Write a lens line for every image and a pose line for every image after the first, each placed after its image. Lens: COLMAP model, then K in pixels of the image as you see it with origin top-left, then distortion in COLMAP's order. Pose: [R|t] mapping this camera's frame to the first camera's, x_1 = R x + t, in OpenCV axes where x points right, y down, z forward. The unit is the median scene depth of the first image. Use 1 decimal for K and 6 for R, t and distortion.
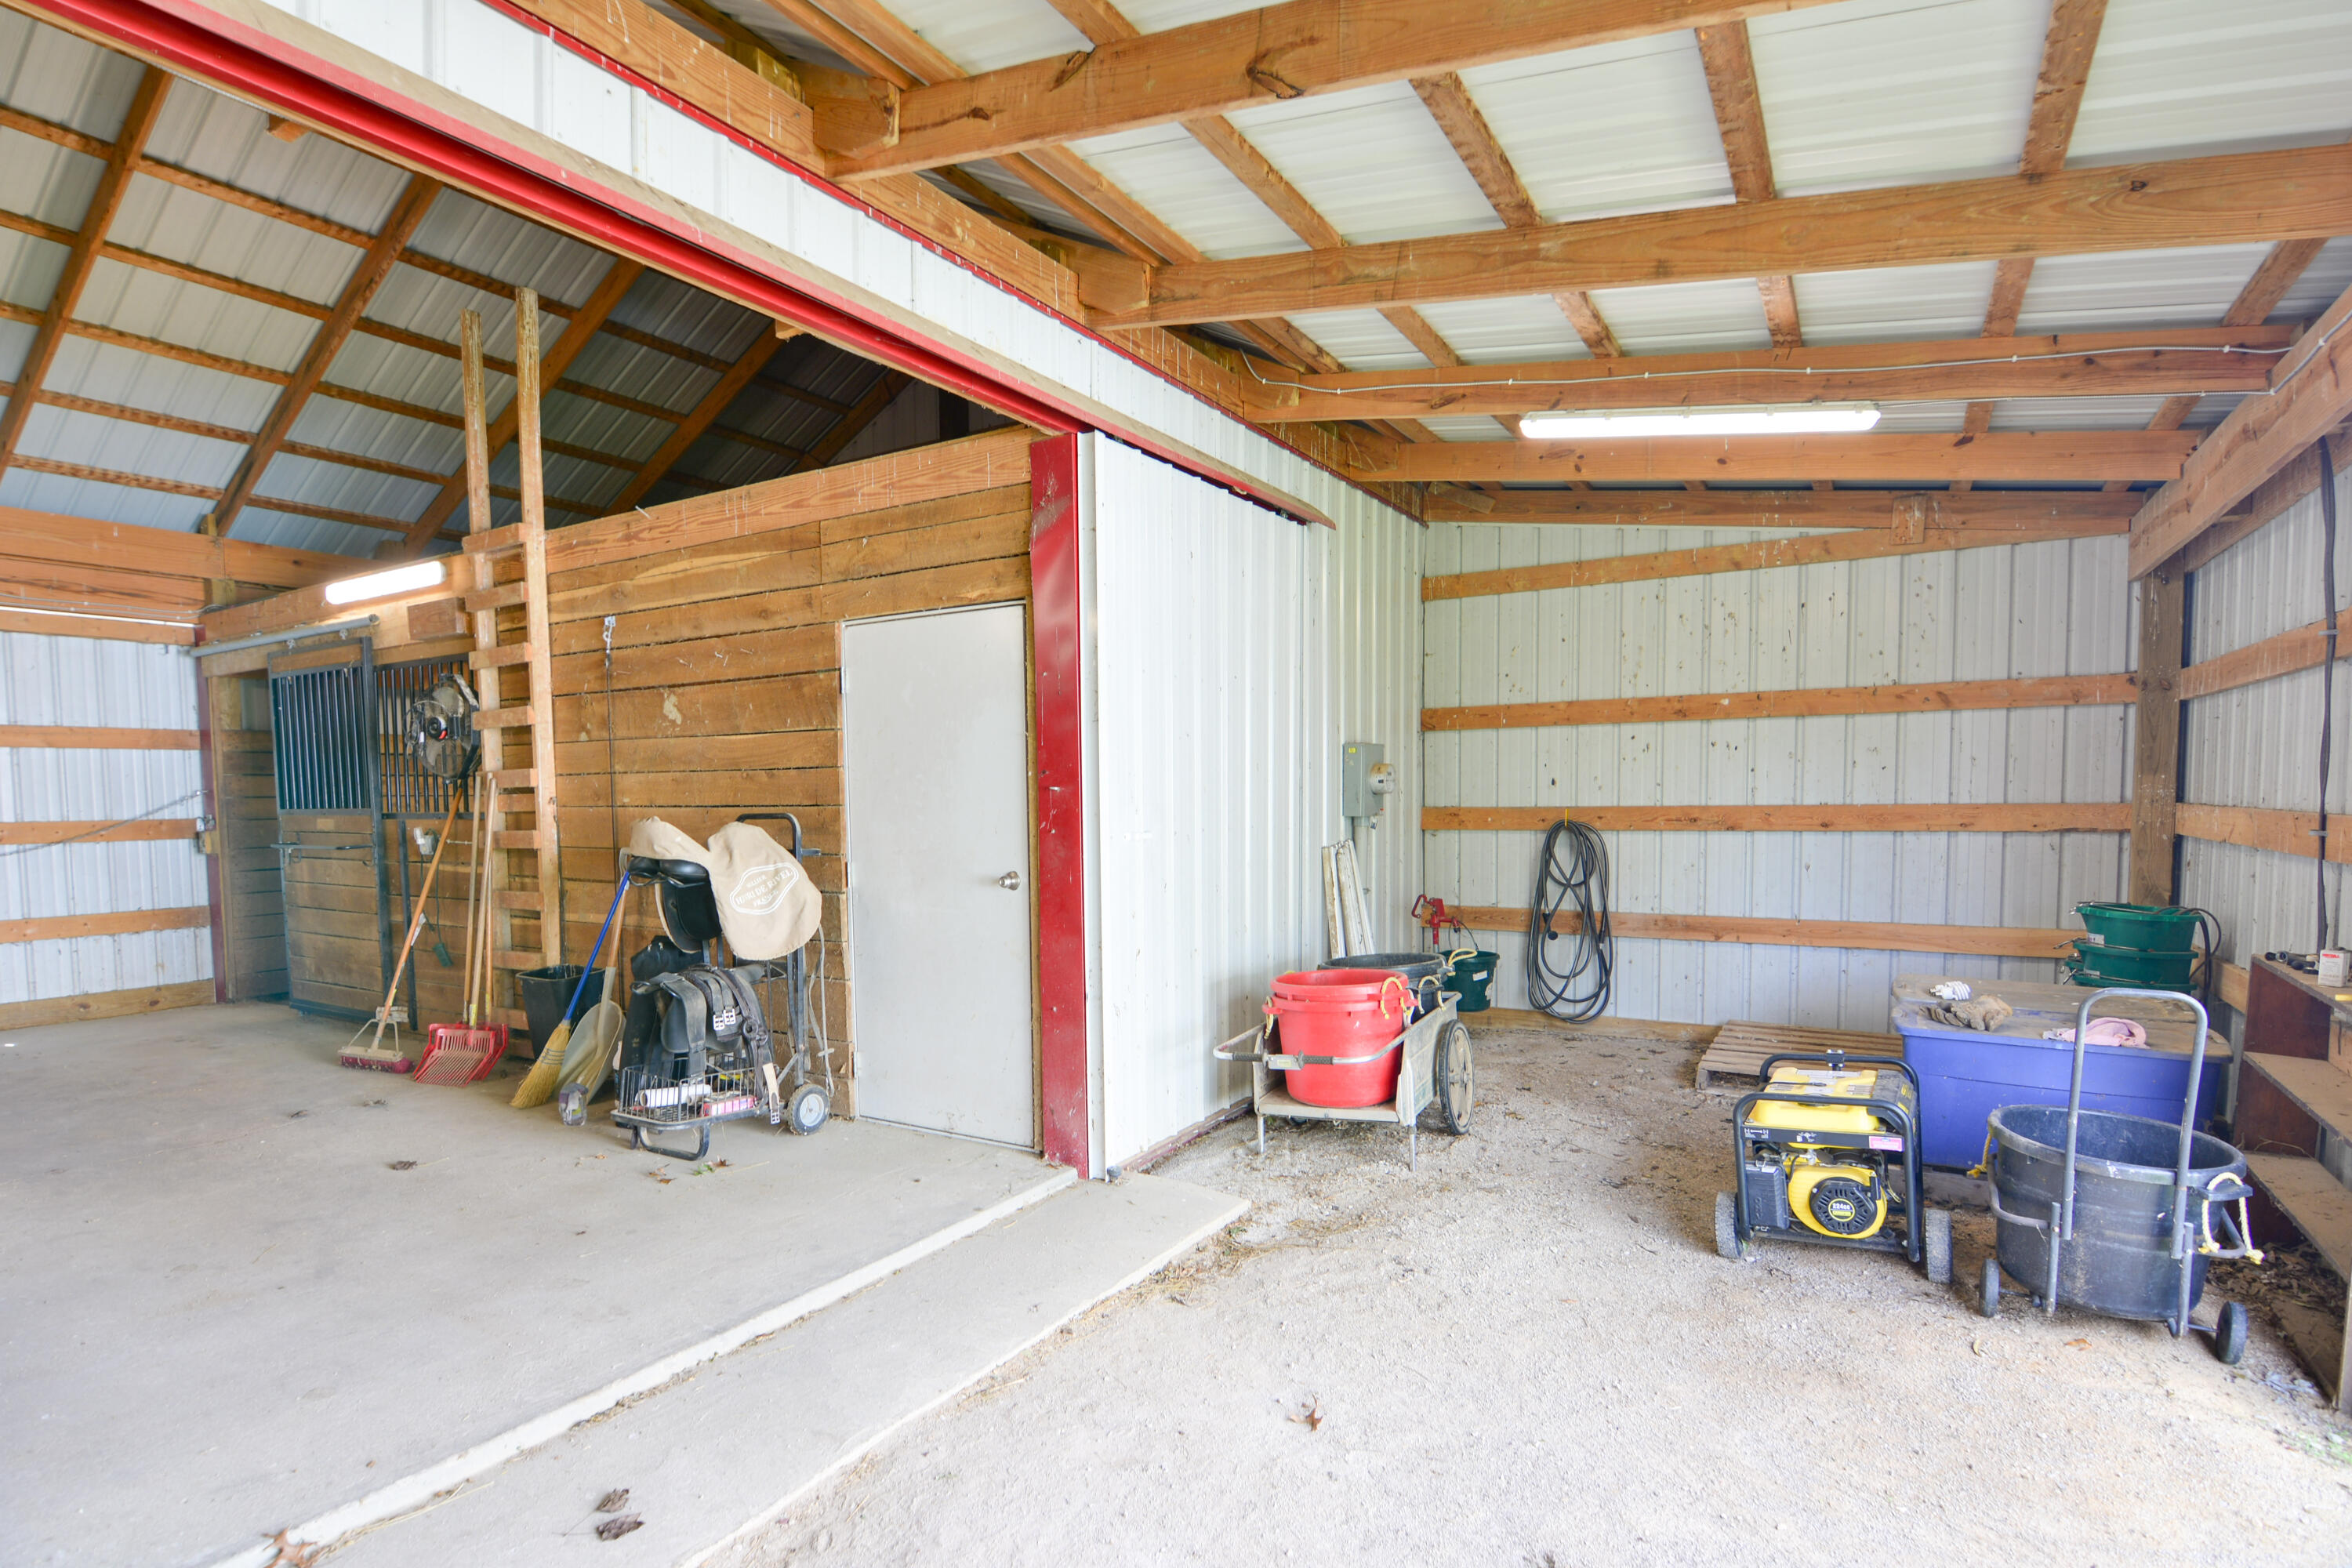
lens RADIAL K [[1175.8, 0, 1167.0], [0, 1175.8, 861.9], [0, 0, 1]] dist [-0.011138, -0.000086]
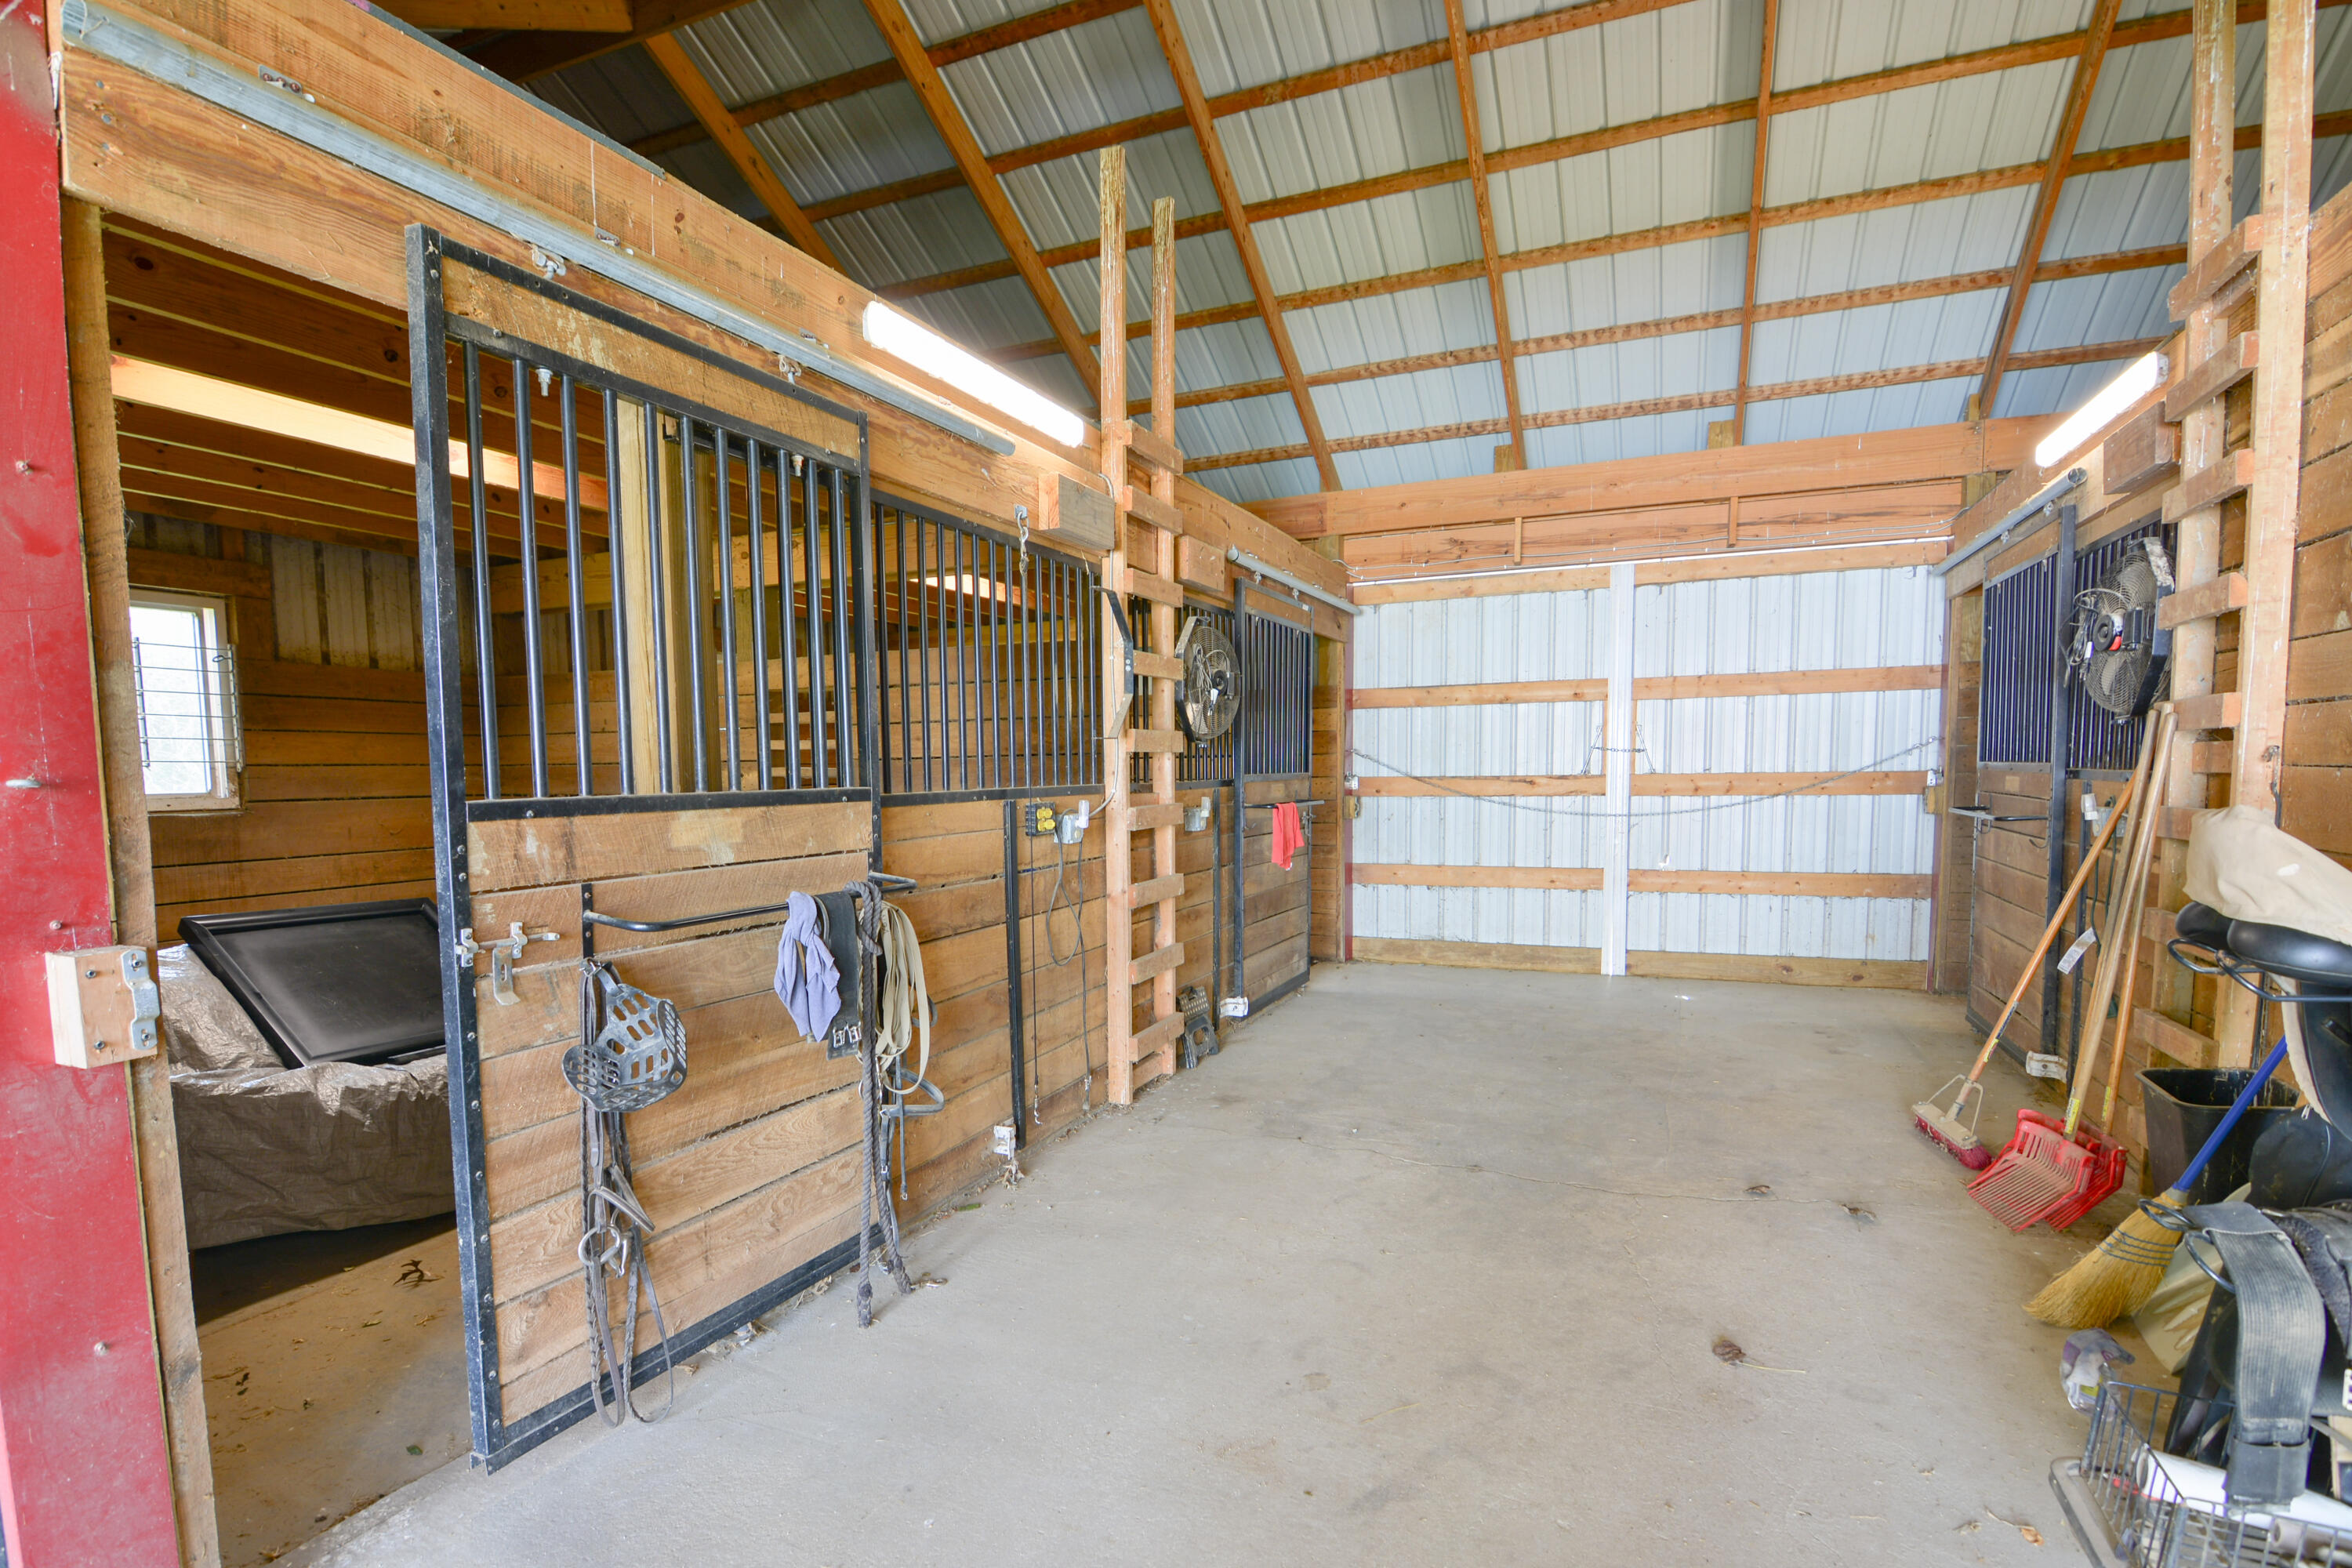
lens RADIAL K [[1175.8, 0, 1167.0], [0, 1175.8, 861.9], [0, 0, 1]] dist [-0.011138, -0.000086]
pose [[0.124825, 0.091797, -0.987923, -0.062936], [-0.041501, 0.995322, 0.087241, -0.023902], [0.991310, 0.030110, 0.128051, 0.372921]]
